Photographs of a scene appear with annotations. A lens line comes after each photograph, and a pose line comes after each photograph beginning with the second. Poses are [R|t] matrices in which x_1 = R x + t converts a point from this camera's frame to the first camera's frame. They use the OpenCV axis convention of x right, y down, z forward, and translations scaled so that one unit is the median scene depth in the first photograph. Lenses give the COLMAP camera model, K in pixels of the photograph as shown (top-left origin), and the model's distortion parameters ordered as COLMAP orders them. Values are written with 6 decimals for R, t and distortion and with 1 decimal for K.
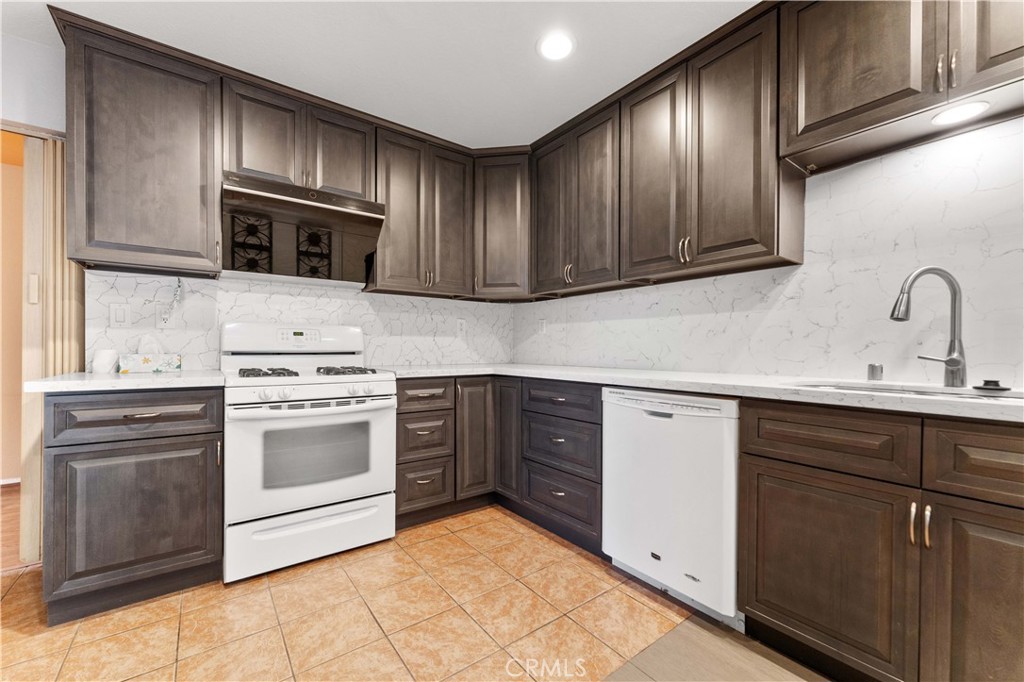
lens RADIAL K [[412.6, 0, 510.0], [0, 412.6, 344.0], [0, 0, 1]] dist [0.001430, -0.000416]
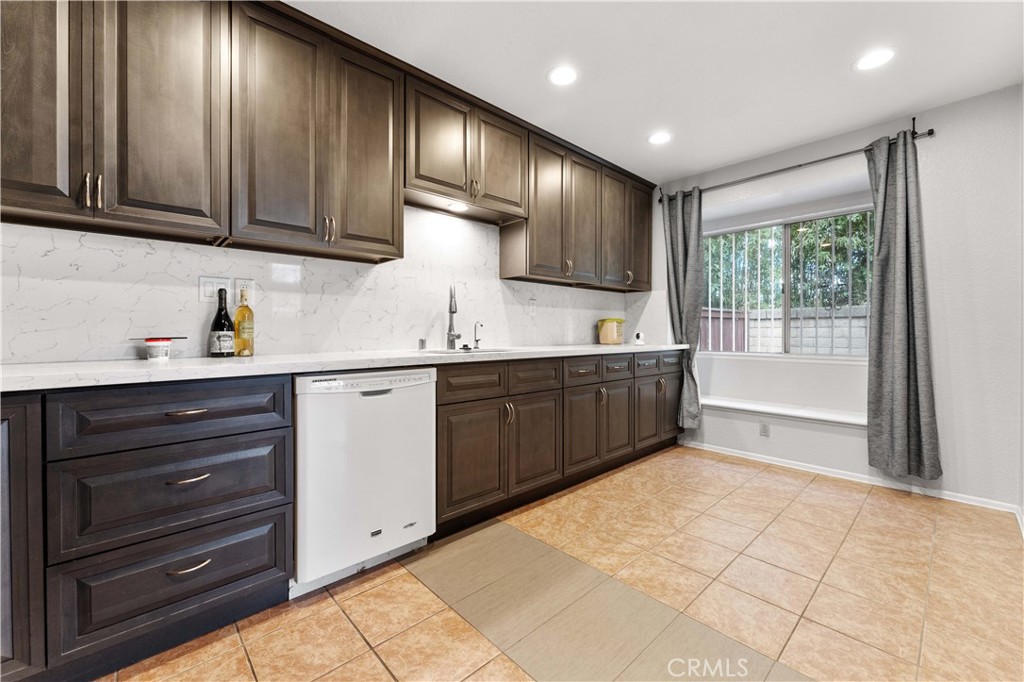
lens RADIAL K [[412.6, 0, 509.9], [0, 412.6, 338.5], [0, 0, 1]] dist [0.001430, -0.000416]
pose [[-0.106053, -0.016104, 0.994230, -0.692211], [-0.005510, 0.999863, 0.015607, 0.020397], [-0.994345, -0.003823, -0.106128, 0.798215]]
